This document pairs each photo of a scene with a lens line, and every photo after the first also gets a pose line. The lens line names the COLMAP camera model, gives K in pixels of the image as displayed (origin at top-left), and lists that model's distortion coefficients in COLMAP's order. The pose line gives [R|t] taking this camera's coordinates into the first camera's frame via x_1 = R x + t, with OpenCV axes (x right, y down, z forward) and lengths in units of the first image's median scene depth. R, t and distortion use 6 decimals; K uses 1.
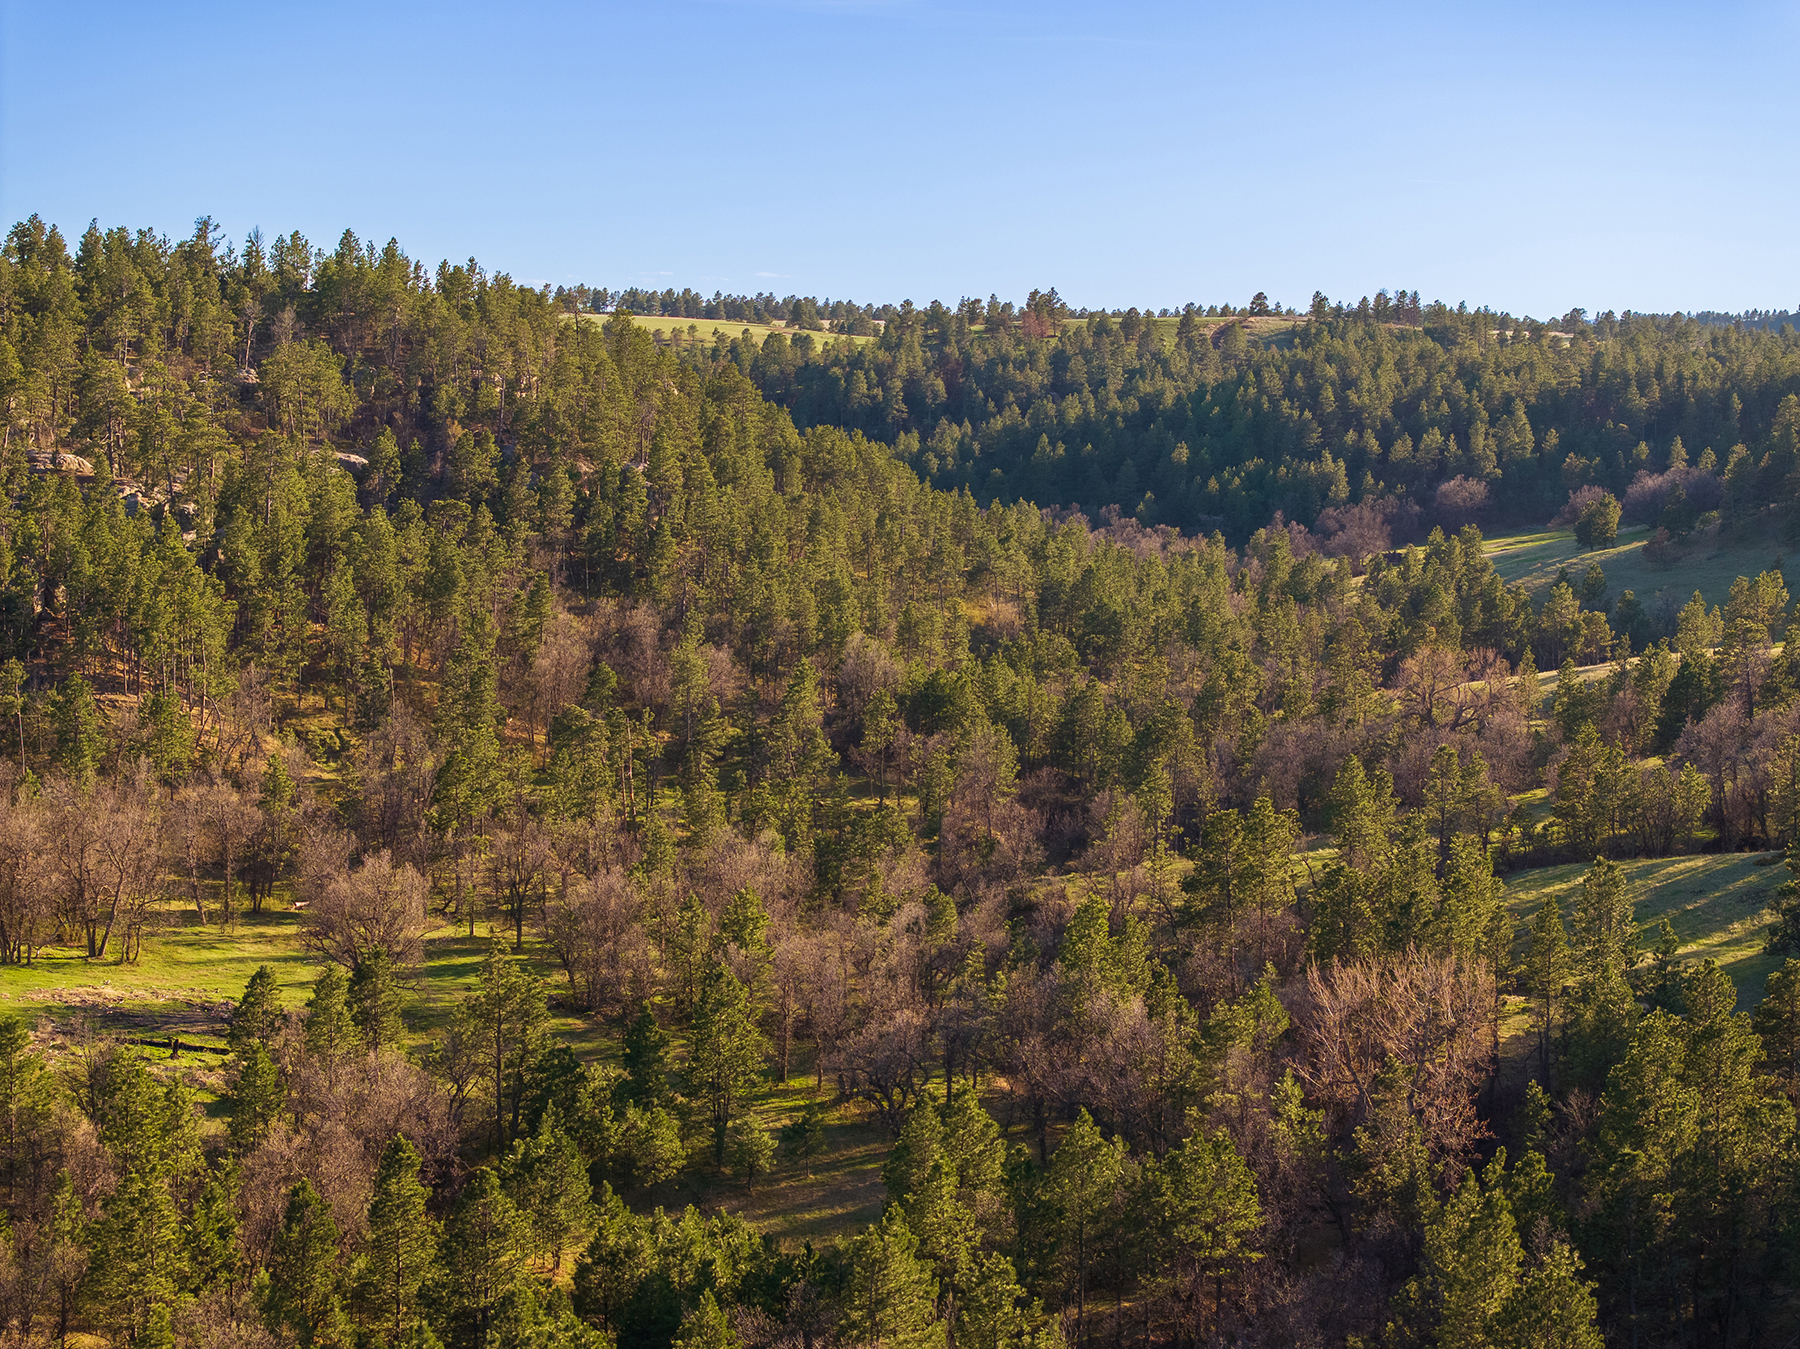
lens RADIAL K [[3614.8, 0, 901.6], [0, 3614.8, 673.3], [0, 0, 1]] dist [-0.081466, 0.000000]
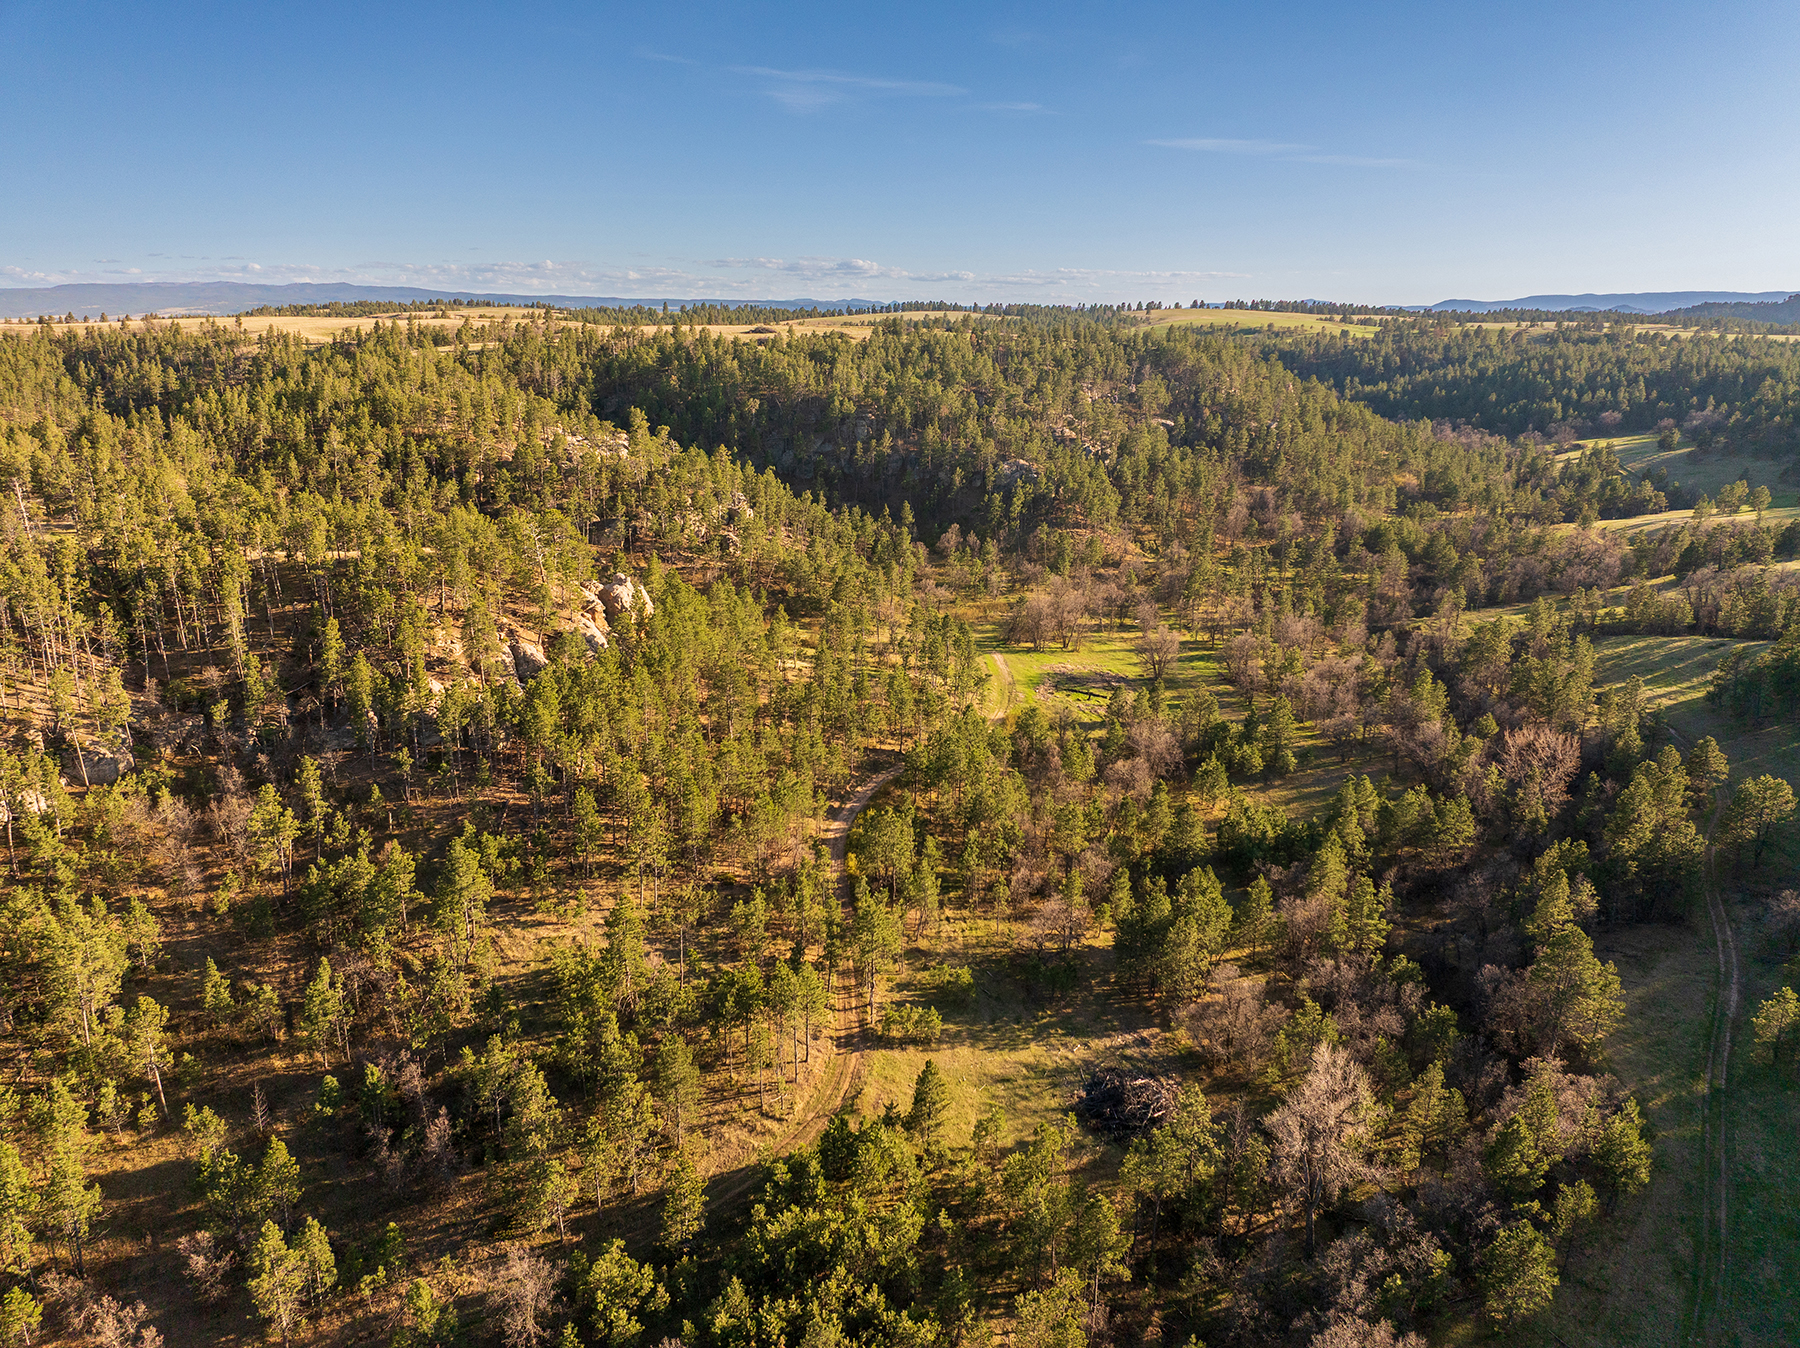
lens RADIAL K [[1274.9, 0, 935.6], [0, 1274.9, 658.6], [0, 0, 1]] dist [-0.025074, 0.004647]
pose [[0.945808, 0.087569, -0.312698, 0.001174], [-0.027518, 0.981103, 0.191521, -0.063668], [0.323560, -0.172538, 0.930344, -0.002287]]
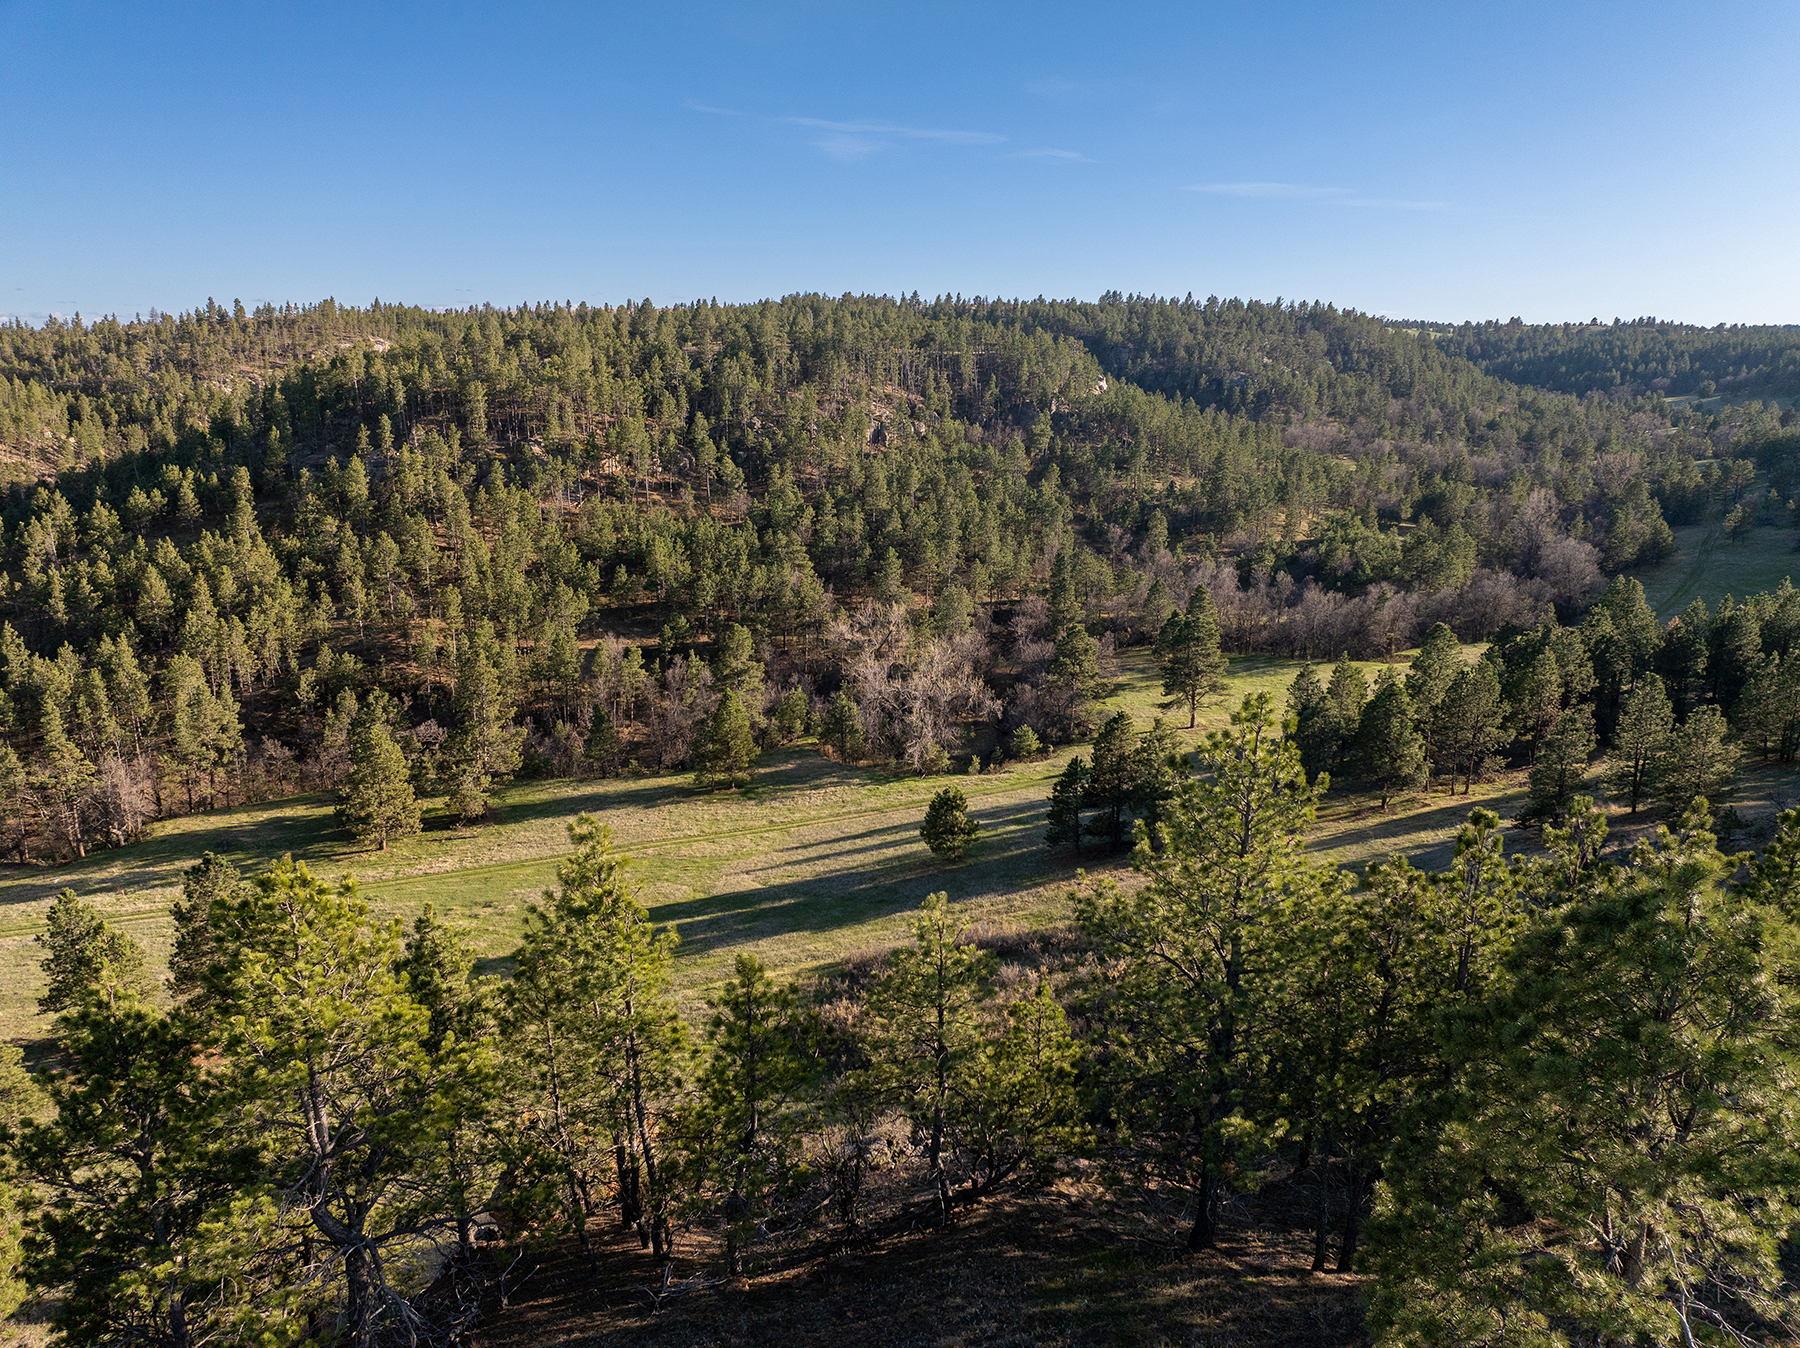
lens RADIAL K [[1274.9, 0, 907.5], [0, 1274.9, 682.8], [0, 0, 1]] dist [-0.025074, 0.004647]
pose [[0.928418, 0.092665, -0.359797, -0.050988], [-0.029919, 0.983900, 0.176199, 0.050870], [0.370332, -0.152822, 0.916242, -0.440158]]
